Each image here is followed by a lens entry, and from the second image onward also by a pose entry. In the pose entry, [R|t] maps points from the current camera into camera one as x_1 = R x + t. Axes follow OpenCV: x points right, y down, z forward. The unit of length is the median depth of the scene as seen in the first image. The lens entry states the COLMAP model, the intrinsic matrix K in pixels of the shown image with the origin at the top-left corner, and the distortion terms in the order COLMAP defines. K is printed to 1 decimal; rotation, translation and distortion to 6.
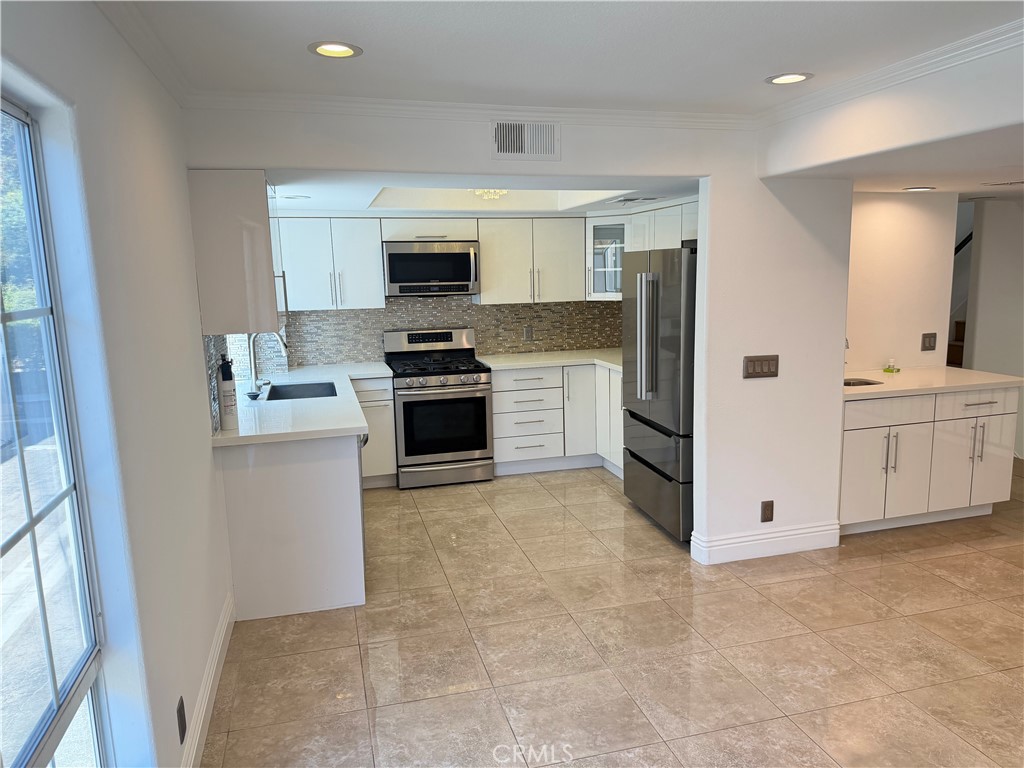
lens RADIAL K [[724.7, 0, 508.8], [0, 724.7, 382.8], [0, 0, 1]] dist [0.025843, -0.024021]
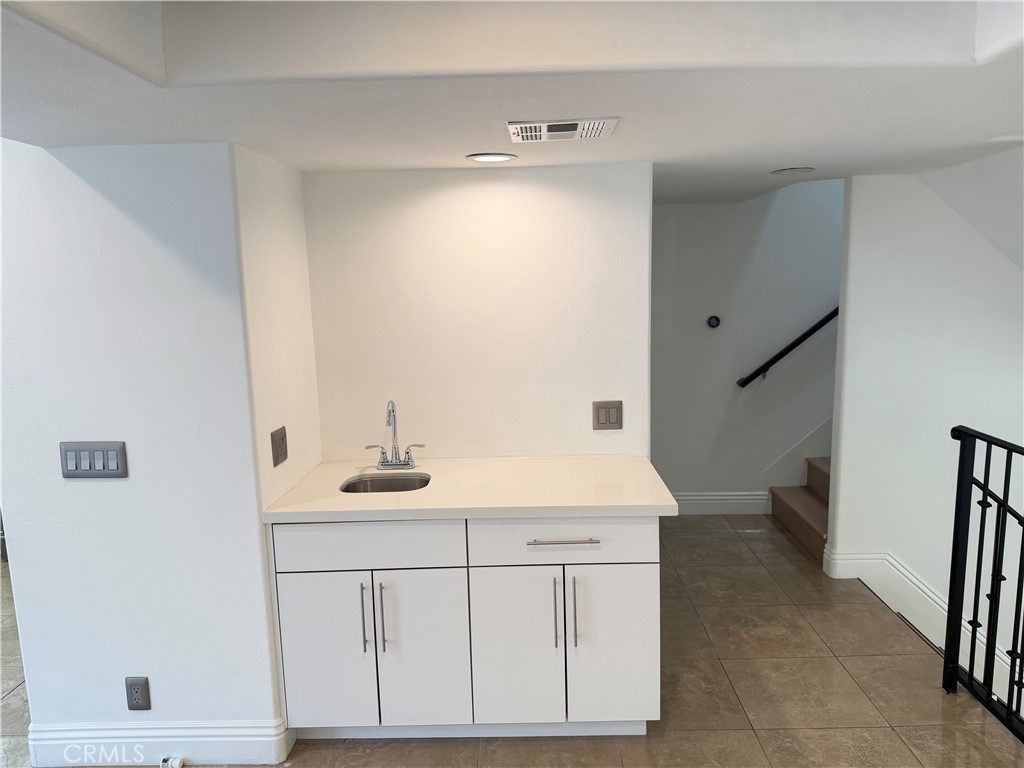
lens RADIAL K [[724.7, 0, 515.6], [0, 724.7, 385.6], [0, 0, 1]] dist [0.025843, -0.024021]
pose [[0.962622, 0.045557, -0.266990, 0.771873], [-0.044196, 0.998961, 0.011107, -0.097348], [0.267219, 0.001108, 0.963635, 0.469610]]
